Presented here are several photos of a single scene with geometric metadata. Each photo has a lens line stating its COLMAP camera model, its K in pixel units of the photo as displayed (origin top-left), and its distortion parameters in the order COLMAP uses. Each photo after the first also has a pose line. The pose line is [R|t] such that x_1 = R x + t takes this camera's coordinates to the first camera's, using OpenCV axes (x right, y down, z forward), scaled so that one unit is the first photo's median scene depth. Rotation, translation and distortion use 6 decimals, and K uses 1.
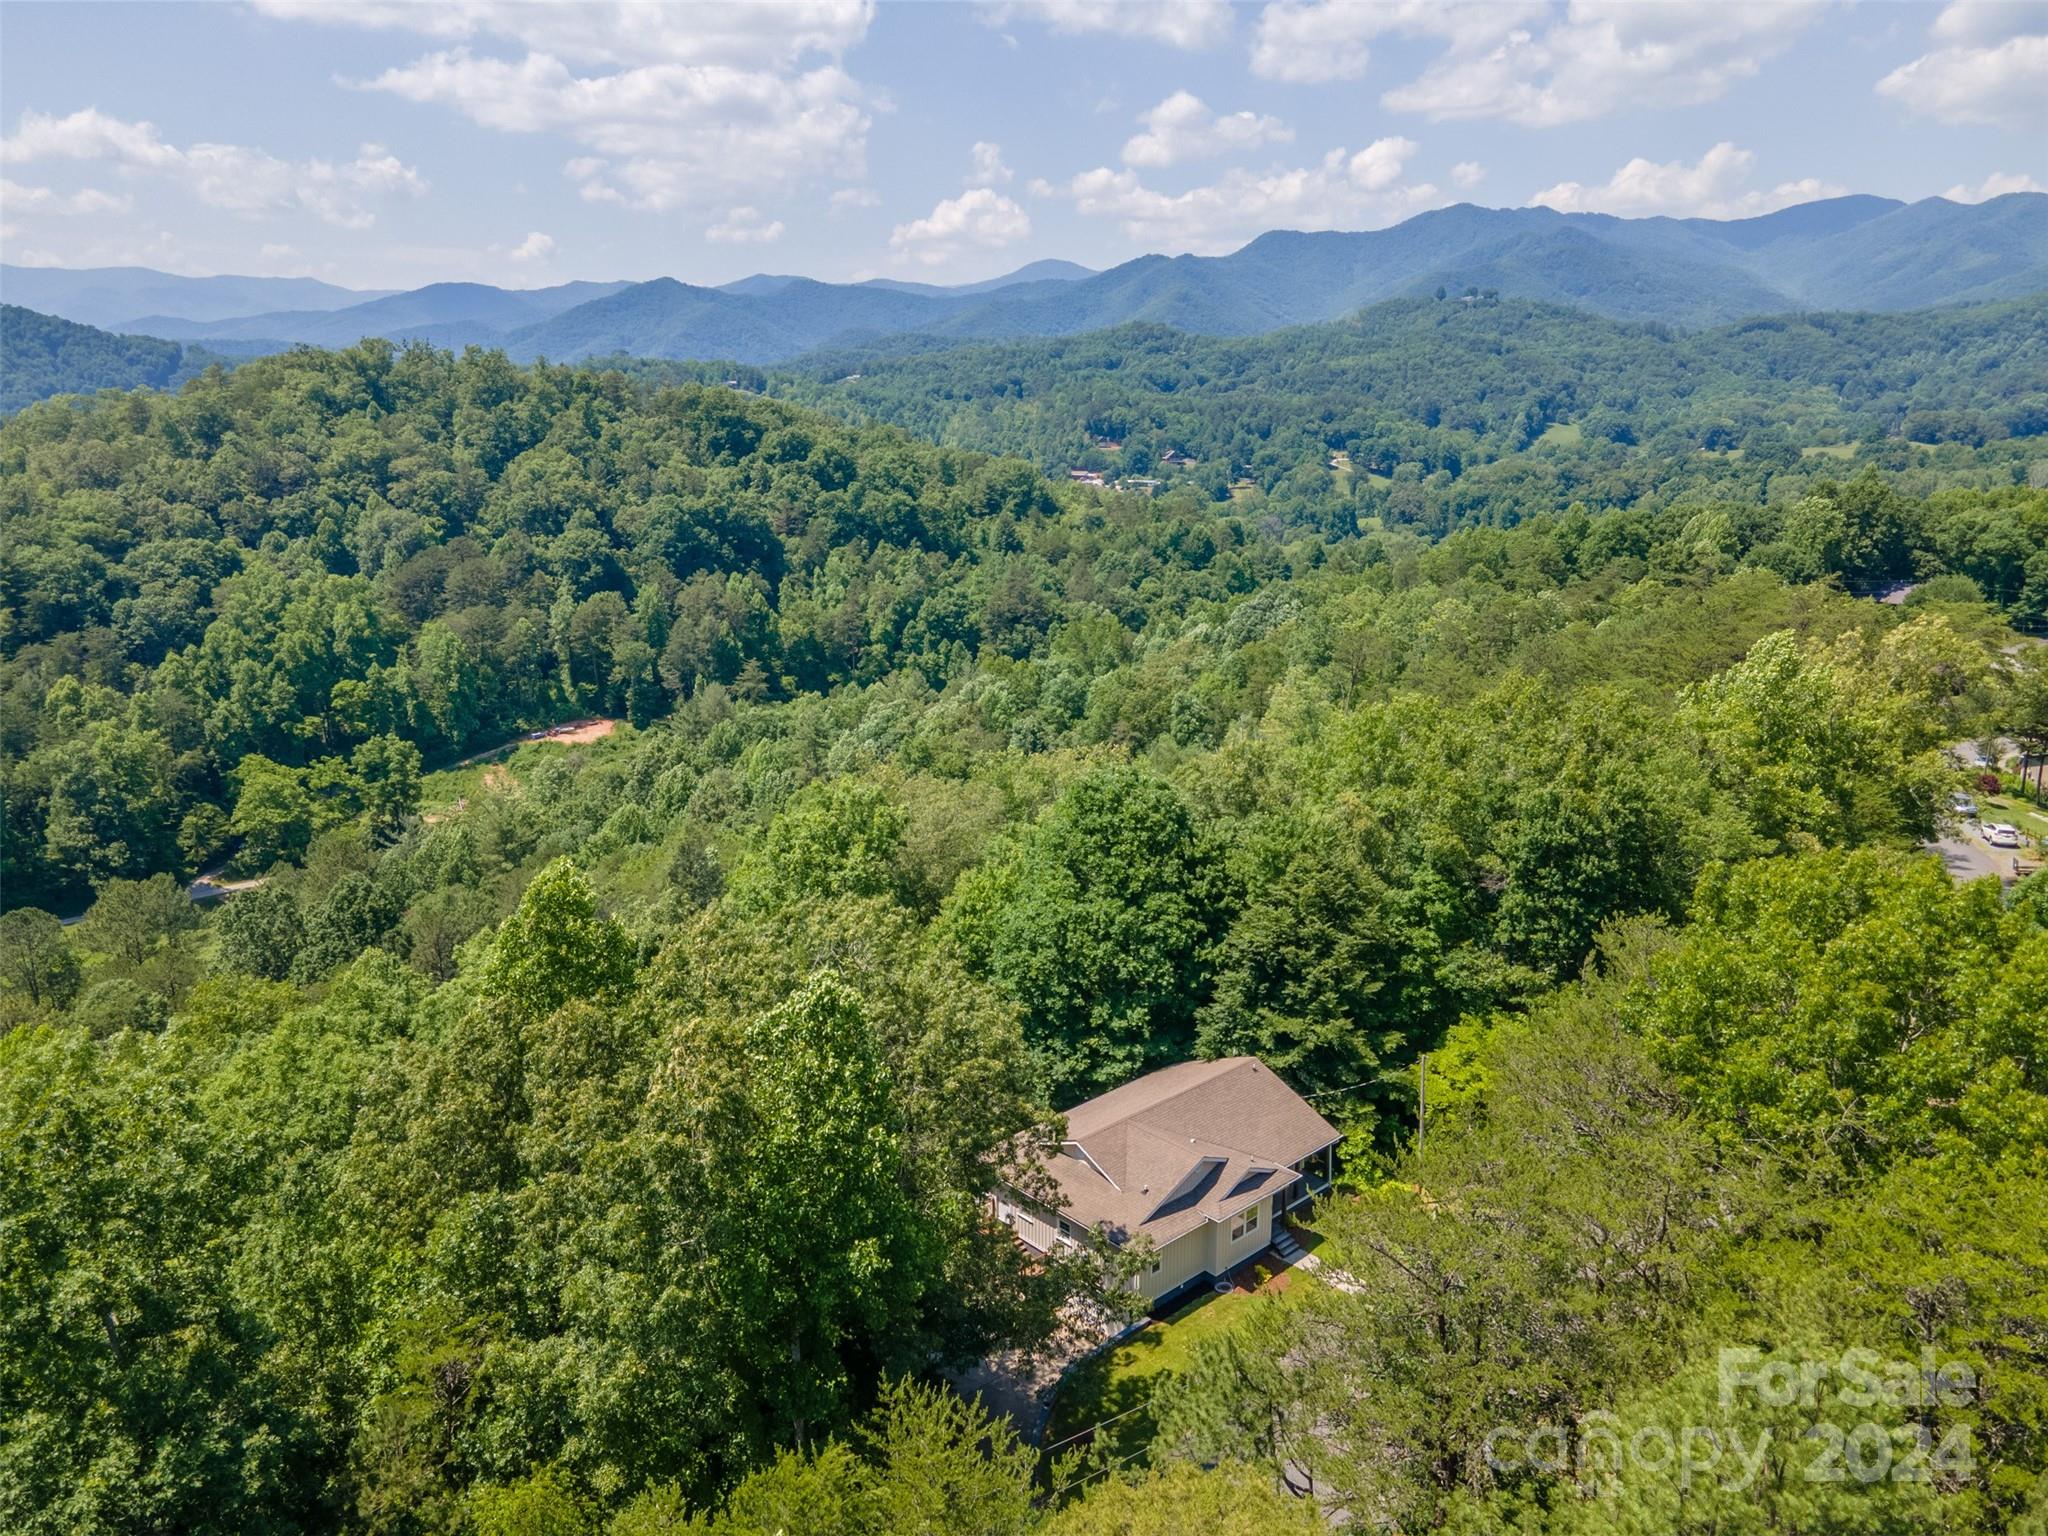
lens RADIAL K [[1379.9, 0, 984.6], [0, 1379.9, 759.9], [0, 0, 1]] dist [0.040537, 0.002151]
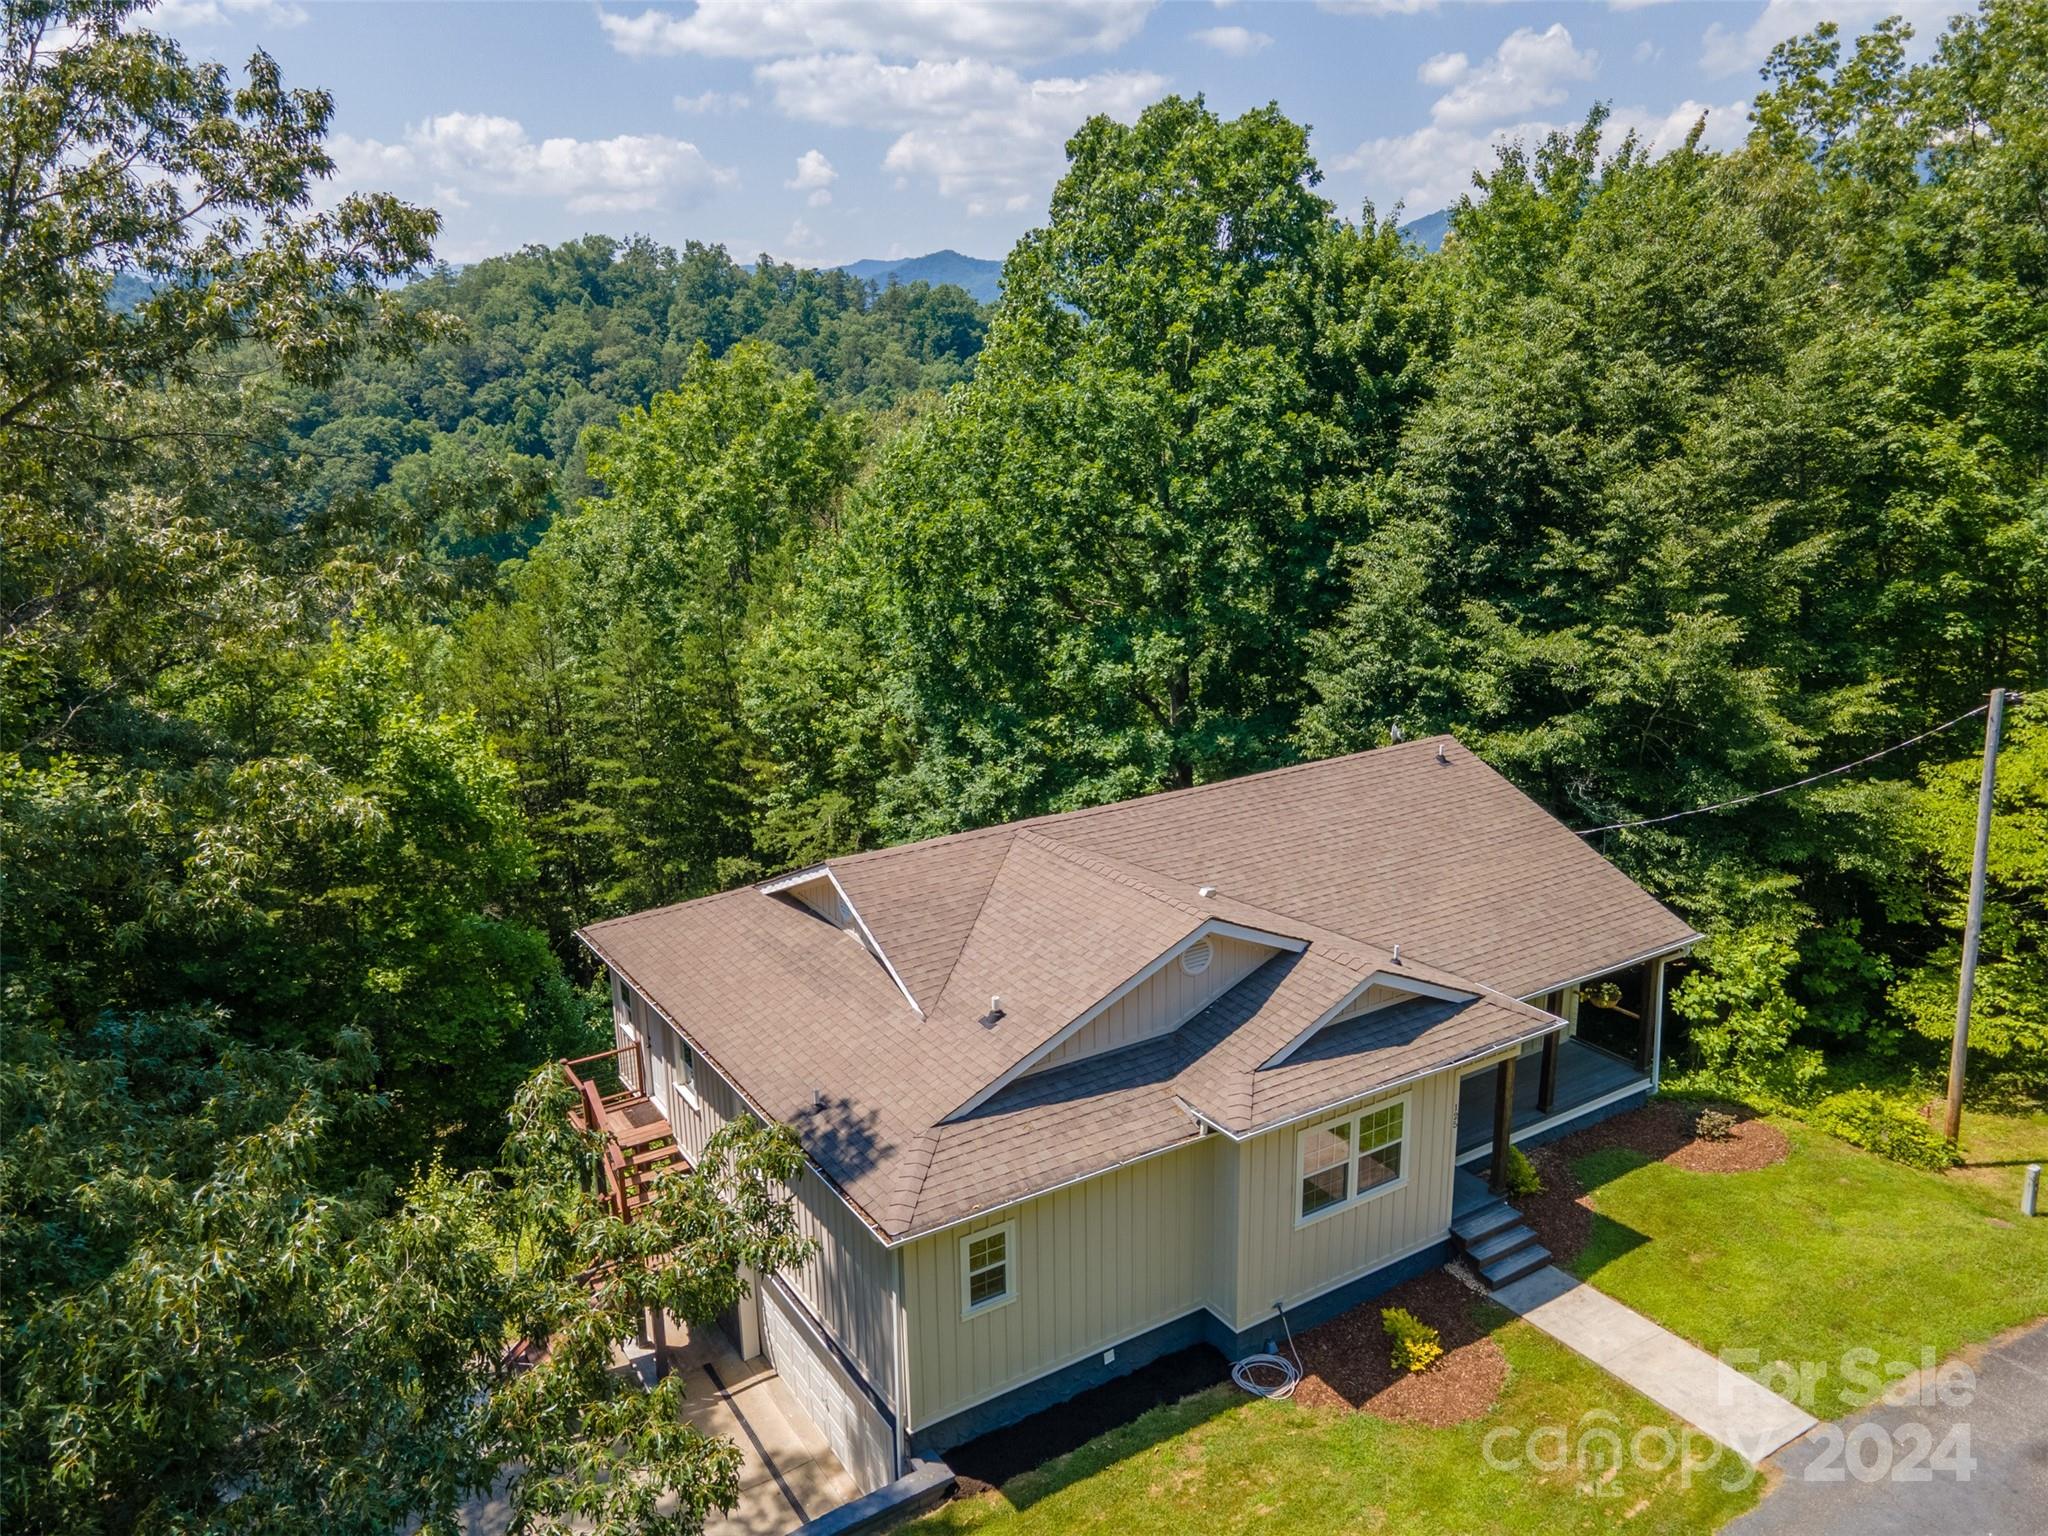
lens RADIAL K [[1441.9, 0, 1026.4], [0, 1441.9, 738.3], [0, 0, 1]] dist [-0.064865, 0.187276]
pose [[0.988539, 0.035932, -0.146628, 0.139304], [-0.034215, 0.999313, 0.014213, 0.212085], [0.147038, -0.009033, 0.989090, 0.604079]]
